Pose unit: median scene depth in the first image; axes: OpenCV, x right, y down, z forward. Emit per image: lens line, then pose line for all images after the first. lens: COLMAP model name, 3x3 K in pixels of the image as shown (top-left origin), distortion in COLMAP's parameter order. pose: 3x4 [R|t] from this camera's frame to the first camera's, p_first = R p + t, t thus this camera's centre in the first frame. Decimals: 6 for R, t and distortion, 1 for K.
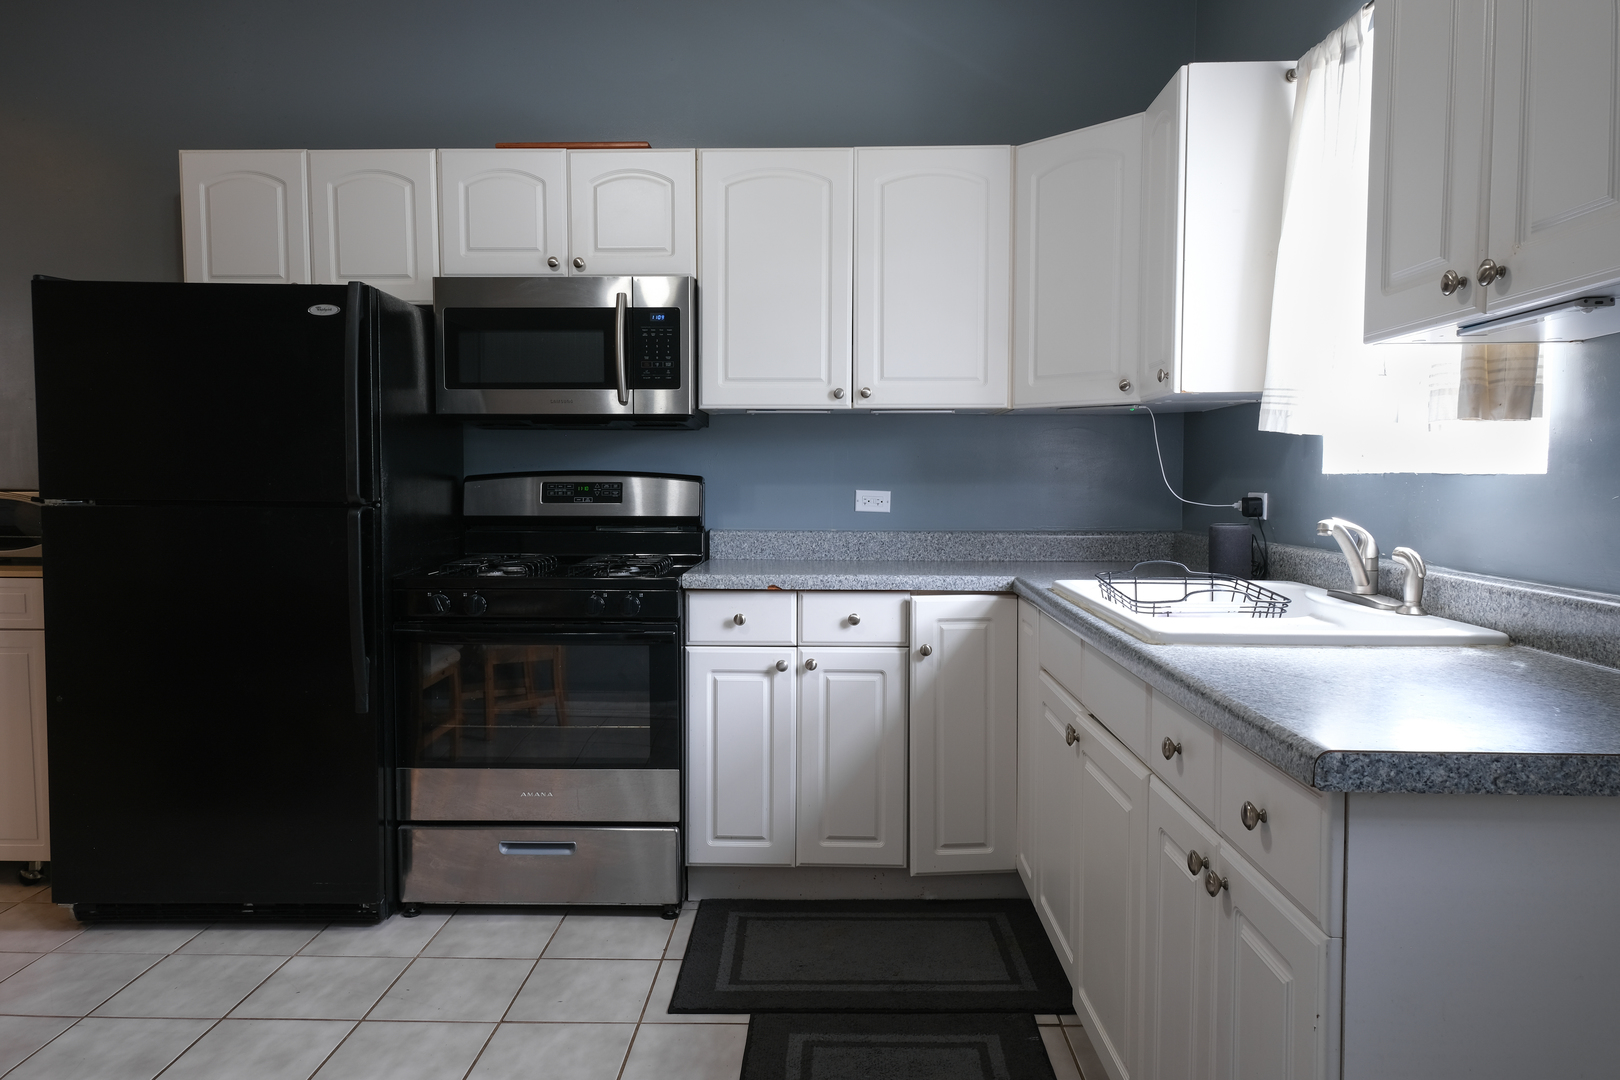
lens RADIAL K [[1084.4, 0, 808.3], [0, 1084.4, 537.2], [0, 0, 1]] dist [0.003936, 0.014936]
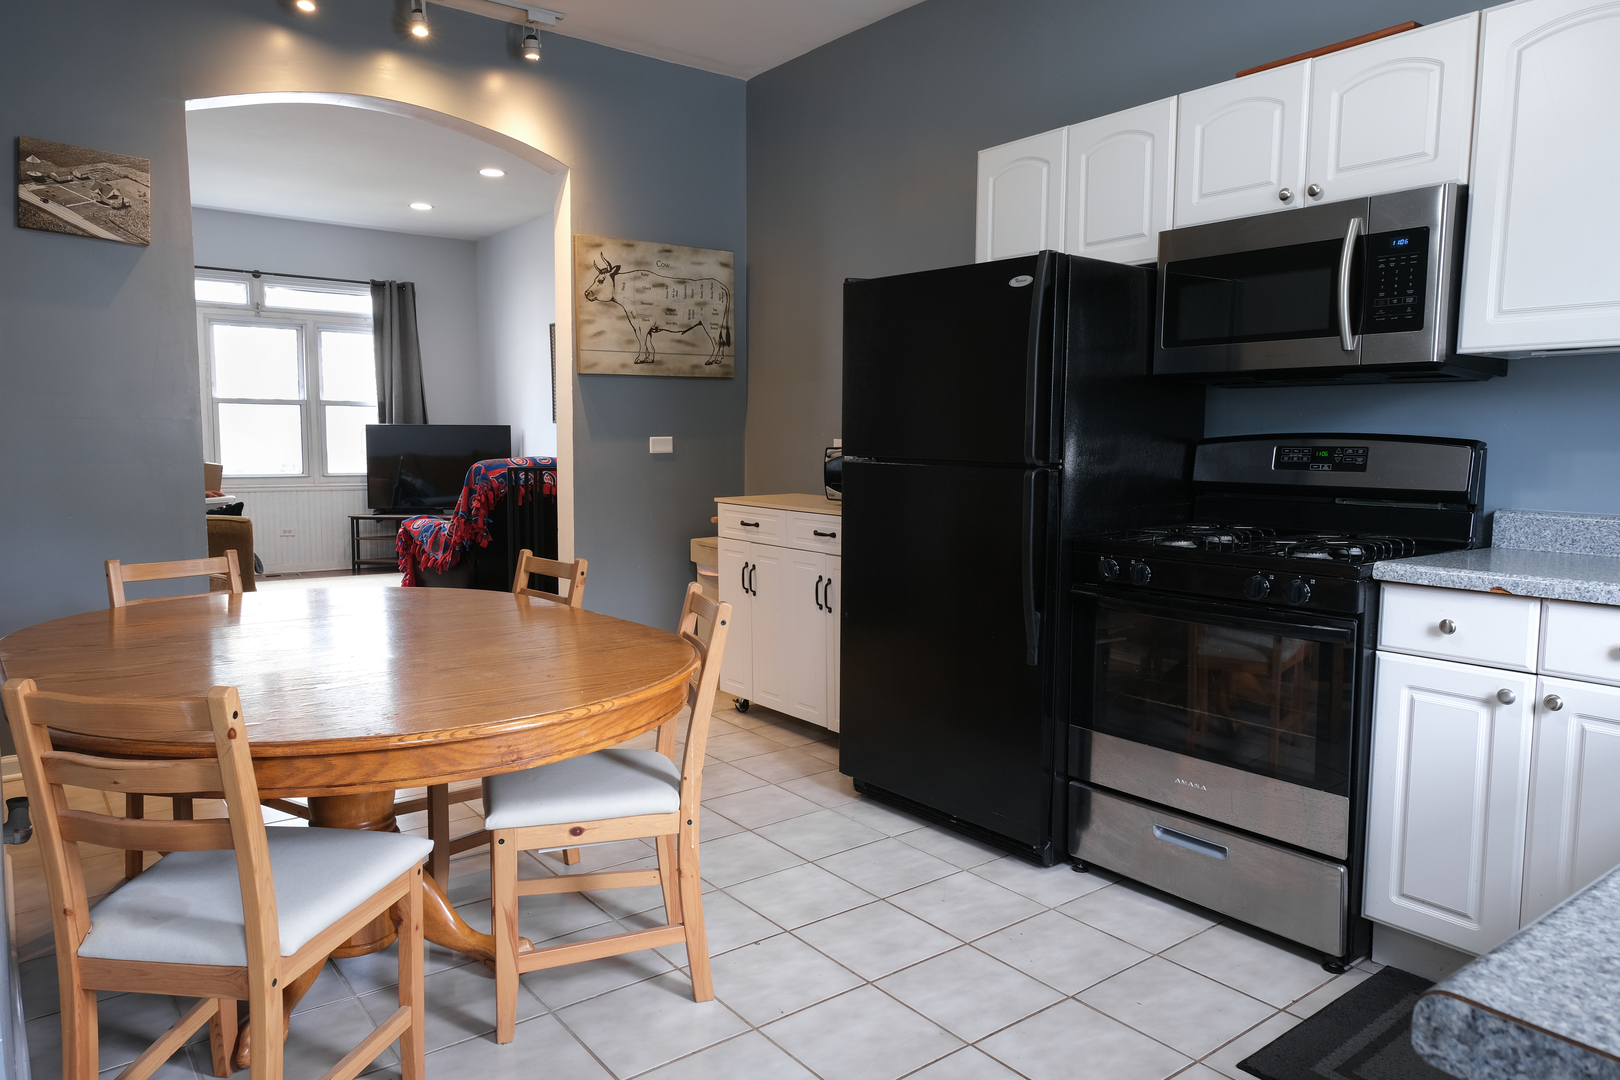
lens RADIAL K [[1084.4, 0, 814.4], [0, 1084.4, 538.7], [0, 0, 1]] dist [0.003936, 0.014936]
pose [[0.635026, 0.074545, -0.768886, 0.239843], [-0.046460, 0.997217, 0.058311, -0.010768], [0.771093, -0.001307, 0.636721, 0.161371]]
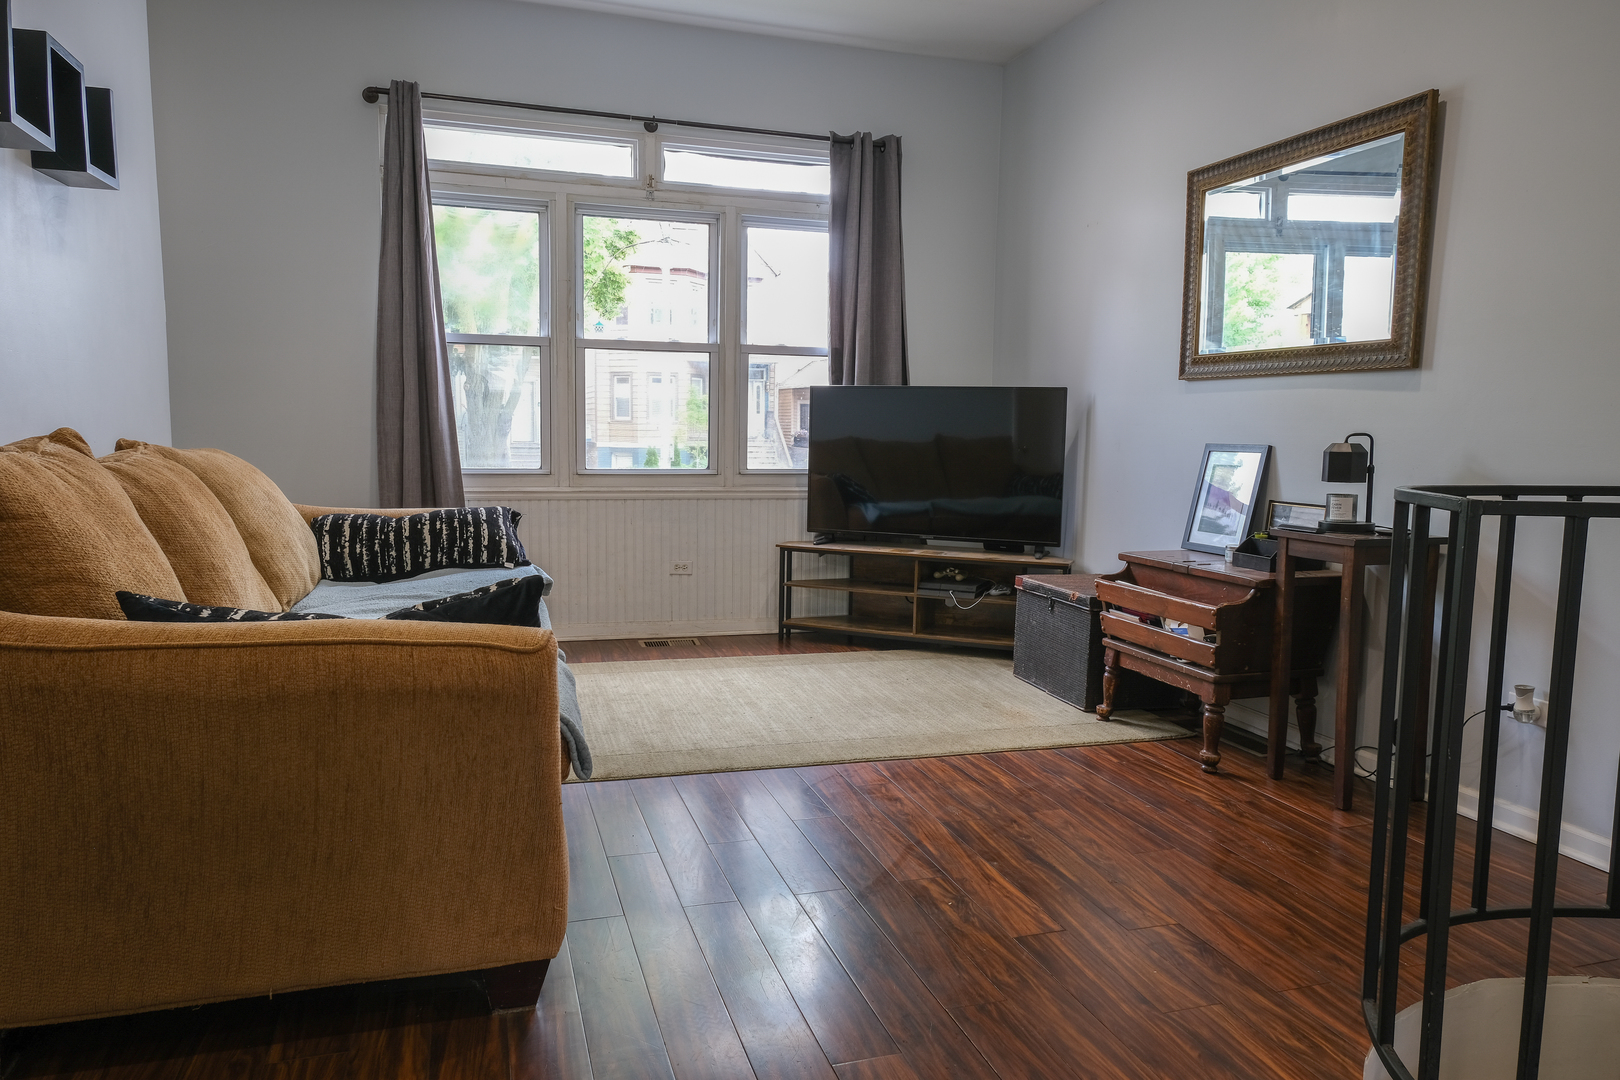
lens RADIAL K [[1084.4, 0, 804.3], [0, 1084.4, 532.4], [0, 0, 1]] dist [0.003936, 0.014936]
pose [[0.330311, 0.101085, -0.938444, -1.304676], [-0.067270, 0.994242, 0.083418, -0.005345], [0.941472, 0.035575, 0.335209, 0.552962]]
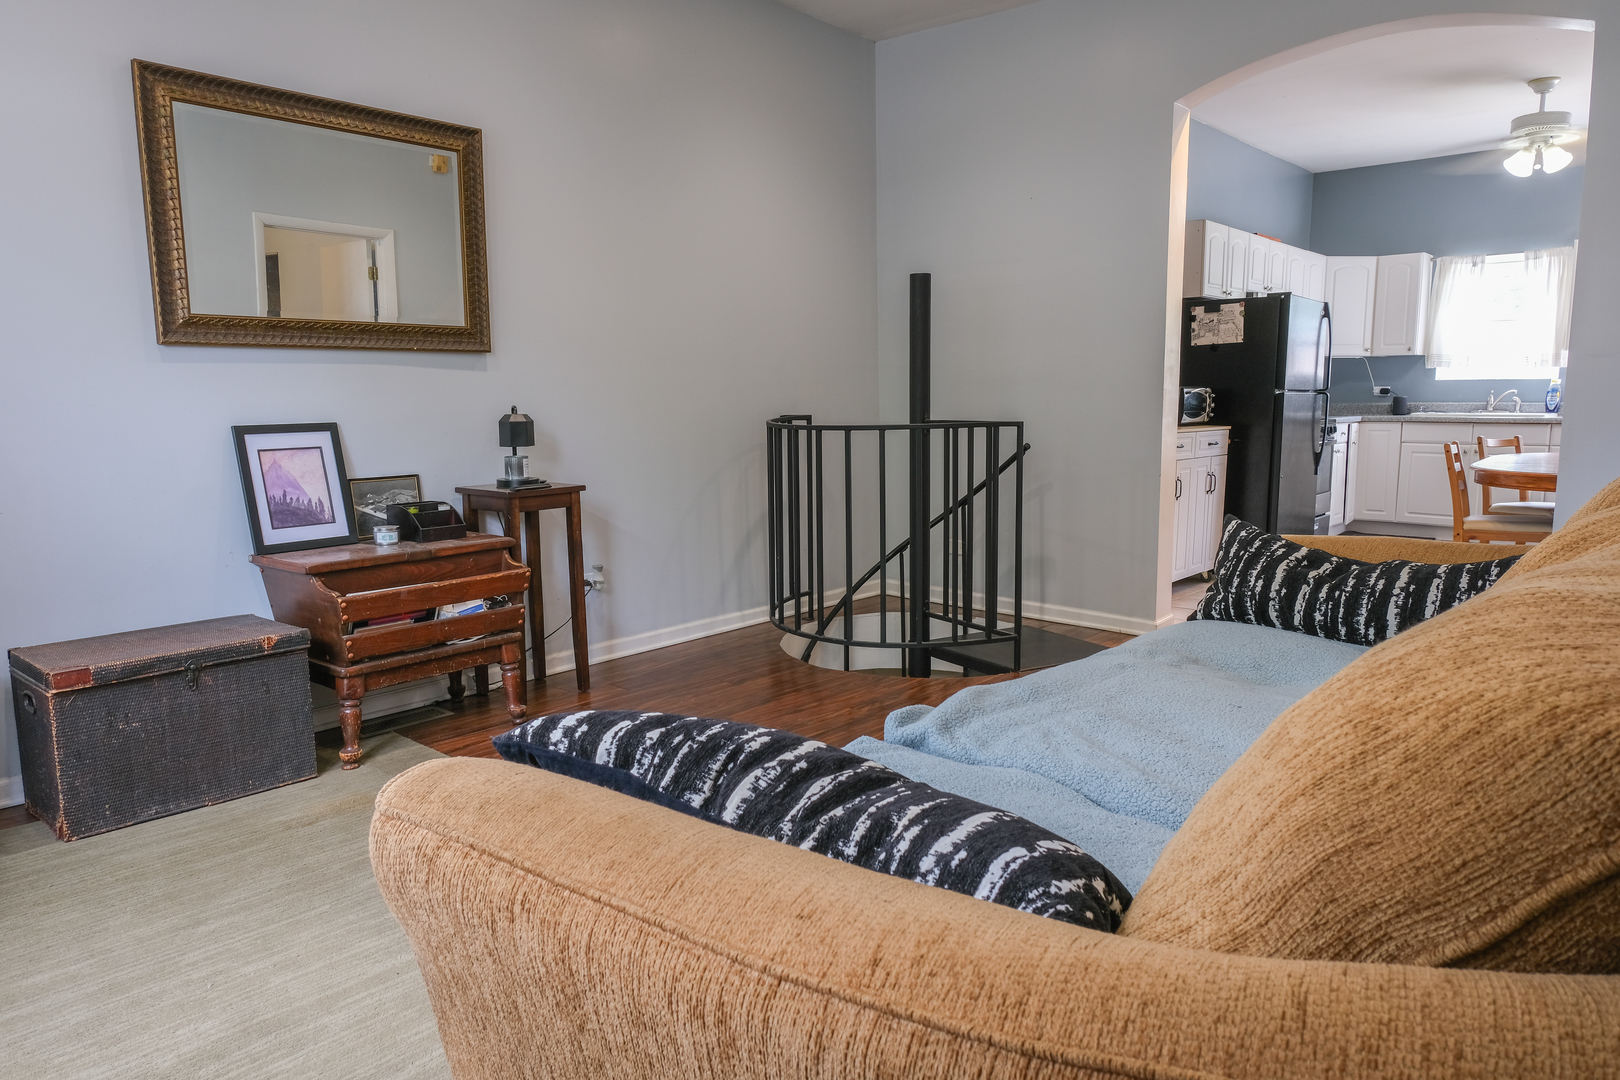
lens RADIAL K [[1084.4, 0, 807.3], [0, 1084.4, 538.7], [0, 0, 1]] dist [0.003936, 0.014936]
pose [[0.627641, -0.109969, 0.770697, -2.947635], [0.047158, 0.993525, 0.103360, -0.008213], [-0.777073, -0.028528, 0.628763, 0.317454]]
